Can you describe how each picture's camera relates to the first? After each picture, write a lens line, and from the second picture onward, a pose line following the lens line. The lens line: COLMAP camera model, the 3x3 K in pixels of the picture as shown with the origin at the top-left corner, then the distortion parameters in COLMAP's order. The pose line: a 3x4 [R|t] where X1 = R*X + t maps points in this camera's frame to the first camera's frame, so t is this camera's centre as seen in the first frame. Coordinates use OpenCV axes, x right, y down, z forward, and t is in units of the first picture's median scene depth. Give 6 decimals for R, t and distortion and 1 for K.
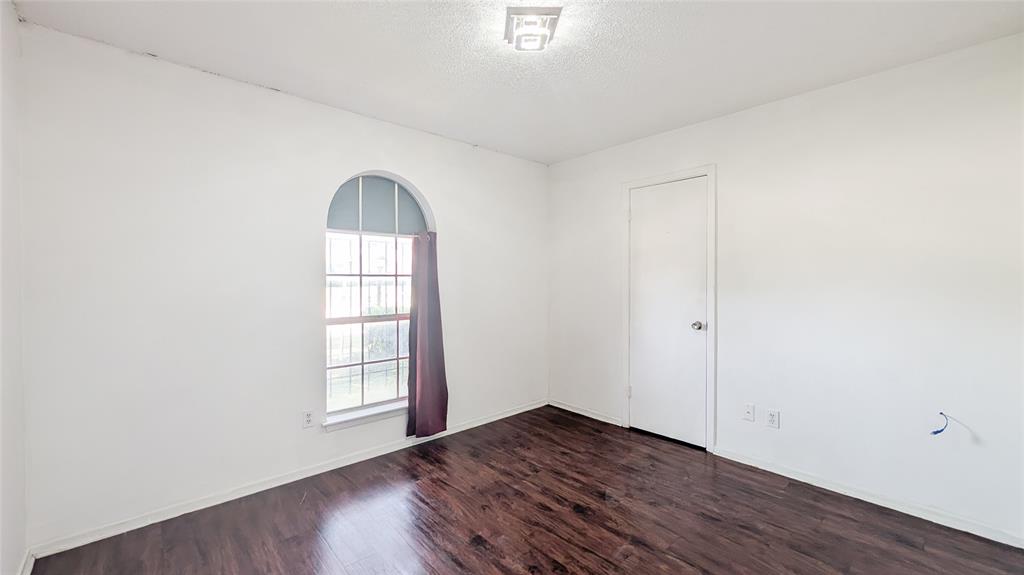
lens RADIAL K [[398.4, 0, 508.3], [0, 398.4, 285.5], [0, 0, 1]] dist [-0.002131, -0.000031]
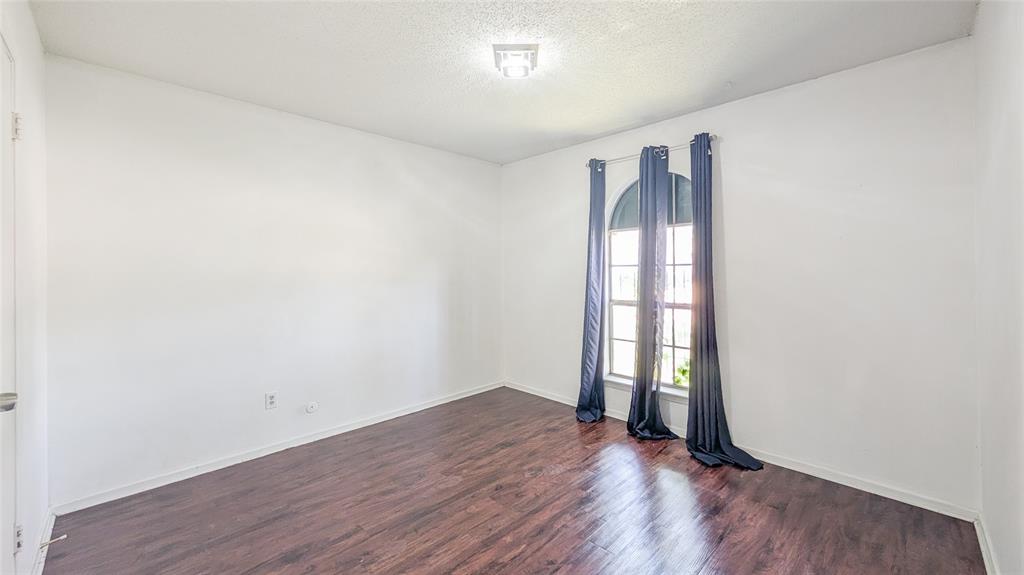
lens RADIAL K [[398.4, 0, 508.3], [0, 398.4, 277.5], [0, 0, 1]] dist [-0.002131, -0.000031]
pose [[0.045830, 0.011775, -0.998880, 0.705265], [-0.010957, 0.999876, 0.011284, 0.000932], [0.998889, 0.010427, 0.045953, 0.518067]]
